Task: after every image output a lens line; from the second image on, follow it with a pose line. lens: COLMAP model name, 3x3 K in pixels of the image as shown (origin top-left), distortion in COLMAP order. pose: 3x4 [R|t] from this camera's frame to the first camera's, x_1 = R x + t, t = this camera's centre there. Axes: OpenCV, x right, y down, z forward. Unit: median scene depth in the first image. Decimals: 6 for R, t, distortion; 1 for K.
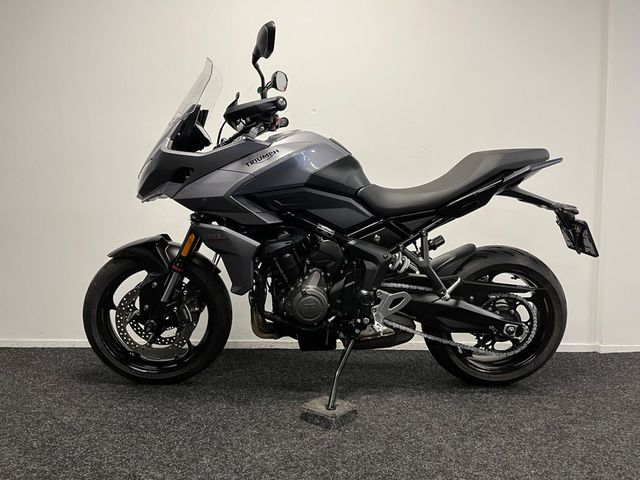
lens RADIAL K [[489.5, 0, 320.0], [0, 489.5, 240.0], [0, 0, 1]] dist [0.061364, -0.081464]
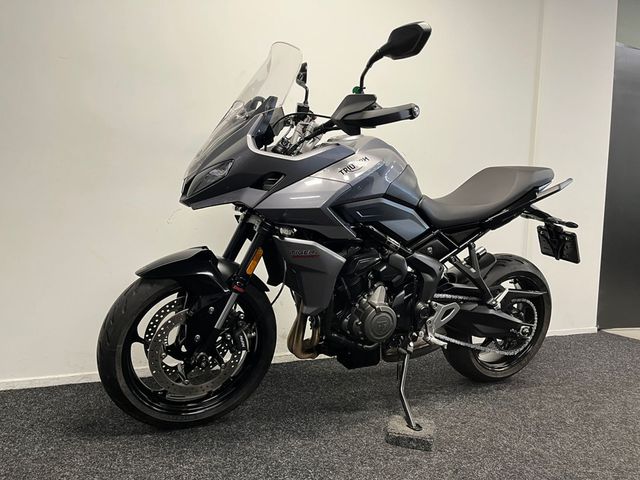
lens RADIAL K [[489.5, 0, 320.0], [0, 489.5, 240.0], [0, 0, 1]] dist [0.061364, -0.081464]
pose [[0.923142, -0.002650, 0.384451, -0.476597], [-0.007155, 0.999685, 0.024071, -0.046593], [-0.384393, -0.024972, 0.922832, 0.167790]]
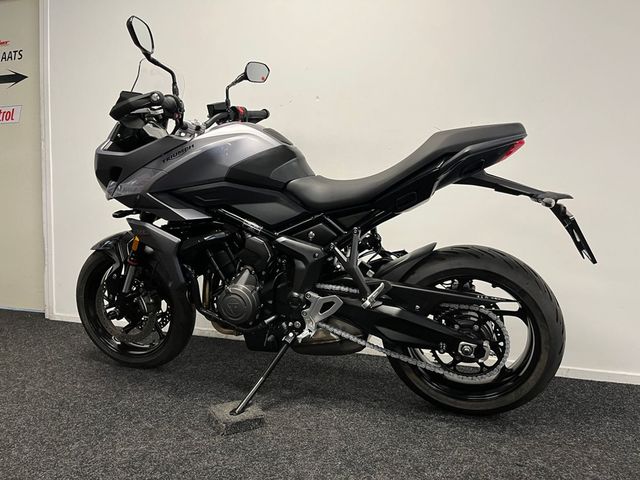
lens RADIAL K [[489.5, 0, 320.0], [0, 489.5, 240.0], [0, 0, 1]] dist [0.061364, -0.081464]
pose [[0.928722, 0.014121, -0.370508, 0.474471], [-0.006429, 0.999738, 0.021987, -0.015301], [0.370721, -0.018038, 0.928569, 0.160651]]
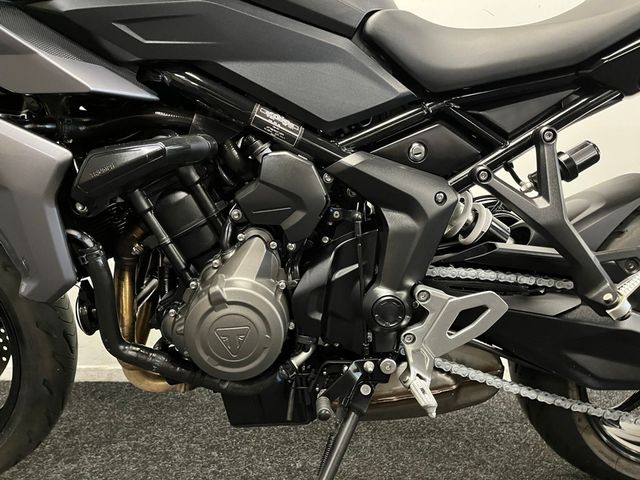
lens RADIAL K [[489.5, 0, 320.0], [0, 489.5, 240.0], [0, 0, 1]] dist [0.061364, -0.081464]
pose [[0.999773, -0.004712, -0.020766, 0.048875], [0.005575, 0.999115, 0.041691, 0.049350], [0.020552, -0.041798, 0.998915, 0.616685]]
